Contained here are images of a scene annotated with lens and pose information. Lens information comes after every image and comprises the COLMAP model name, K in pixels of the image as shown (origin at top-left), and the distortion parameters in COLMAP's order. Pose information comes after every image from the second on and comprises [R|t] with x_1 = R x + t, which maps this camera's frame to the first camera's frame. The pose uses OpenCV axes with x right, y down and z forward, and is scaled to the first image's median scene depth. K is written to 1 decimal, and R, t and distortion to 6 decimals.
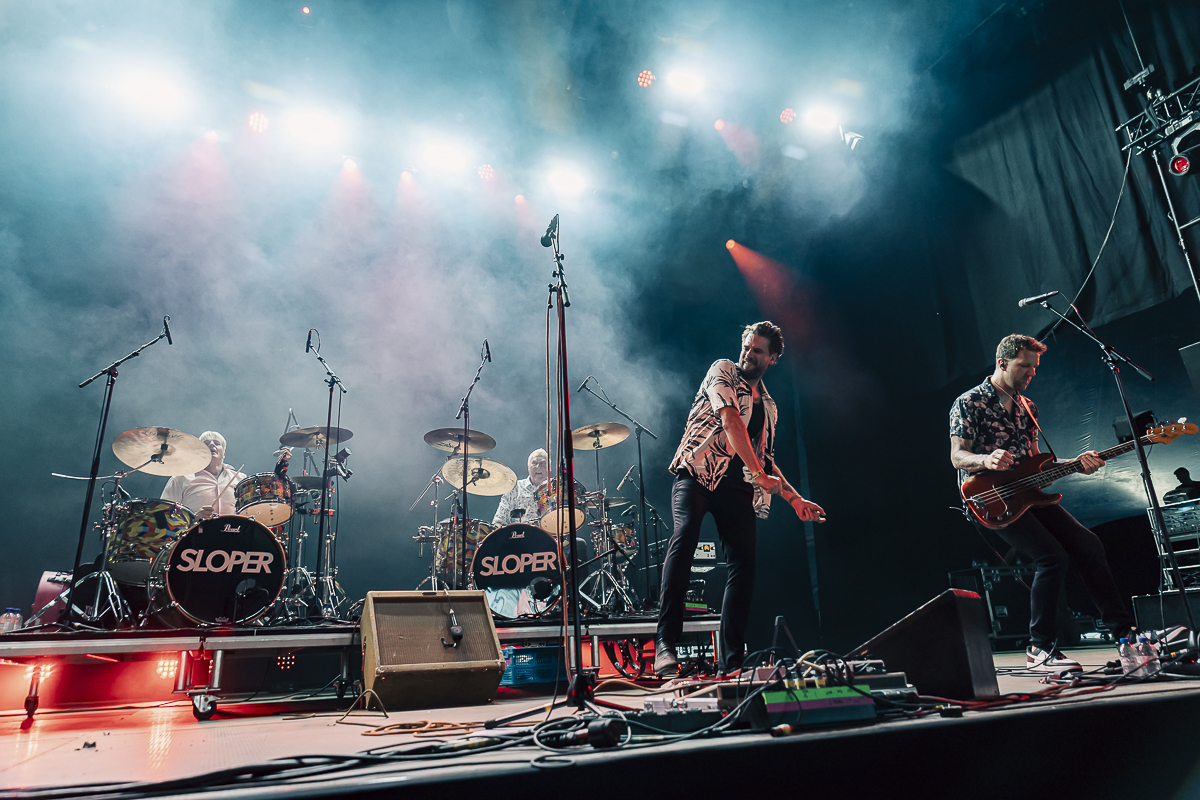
lens RADIAL K [[751.9, 0, 600.0], [0, 751.9, 400.0], [0, 0, 1]] dist [-0.011435, -0.000467]
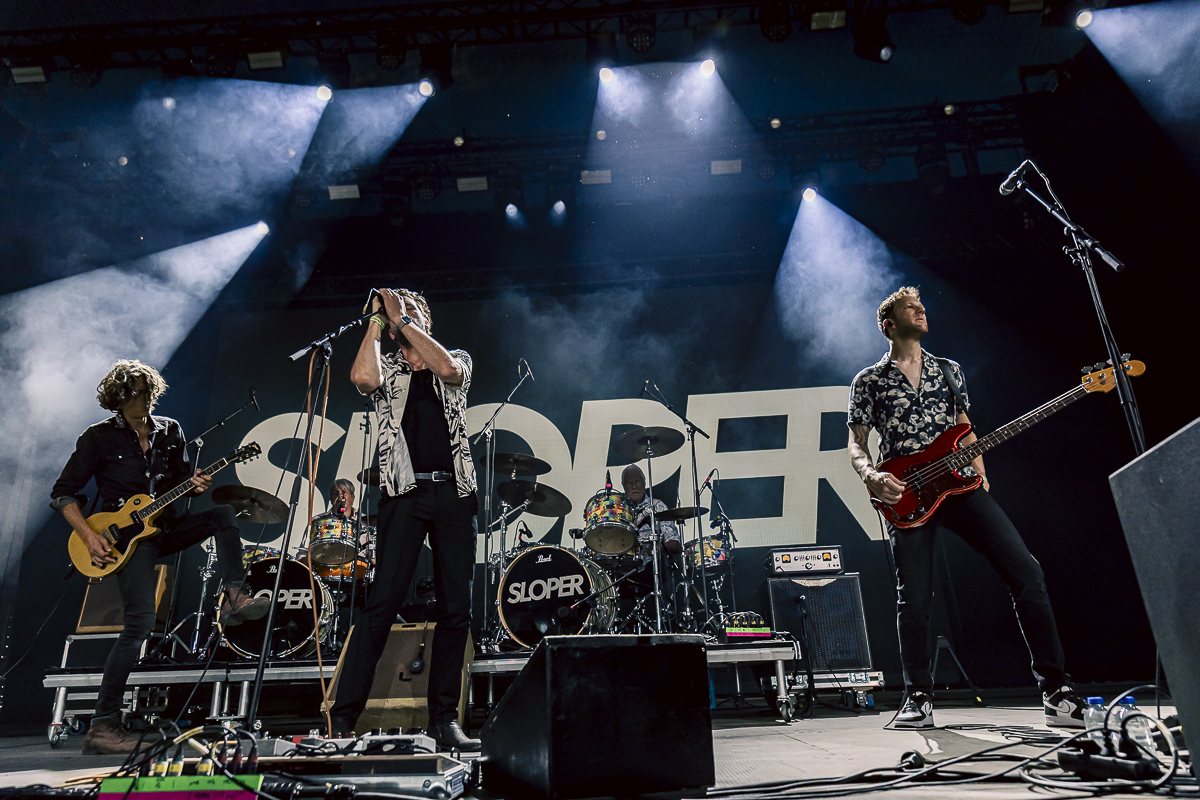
lens RADIAL K [[757.6, 0, 585.6], [0, 757.6, 388.2], [0, 0, 1]] dist [-0.002487, -0.001006]
pose [[0.894684, -0.145771, -0.422246, 0.502553], [0.136174, 0.989267, -0.052989, 0.030351], [0.425439, -0.010091, 0.904931, 0.200915]]
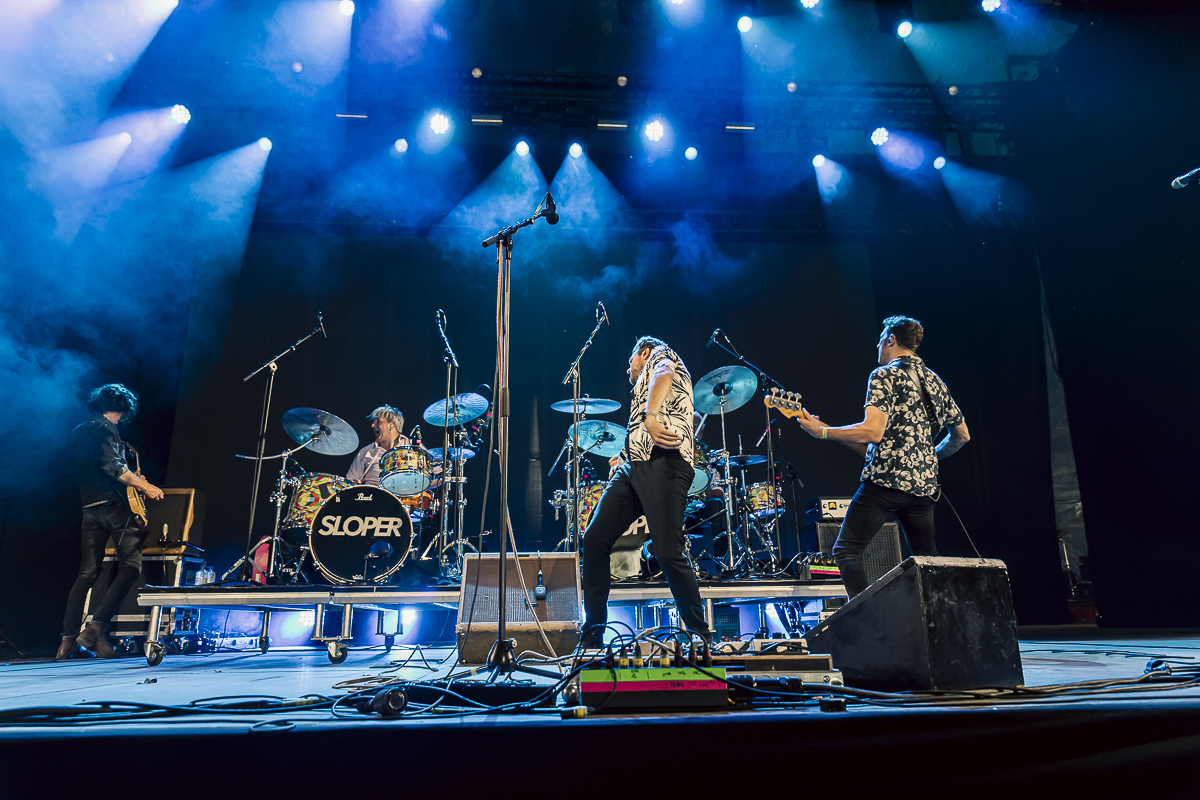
lens RADIAL K [[751.9, 0, 600.0], [0, 751.9, 400.0], [0, 0, 1]] dist [-0.011435, -0.000467]
pose [[0.943050, -0.062367, -0.326753, 0.249159], [0.079719, 0.996016, 0.039969, 0.011222], [0.322958, -0.063741, 0.944264, 0.070590]]
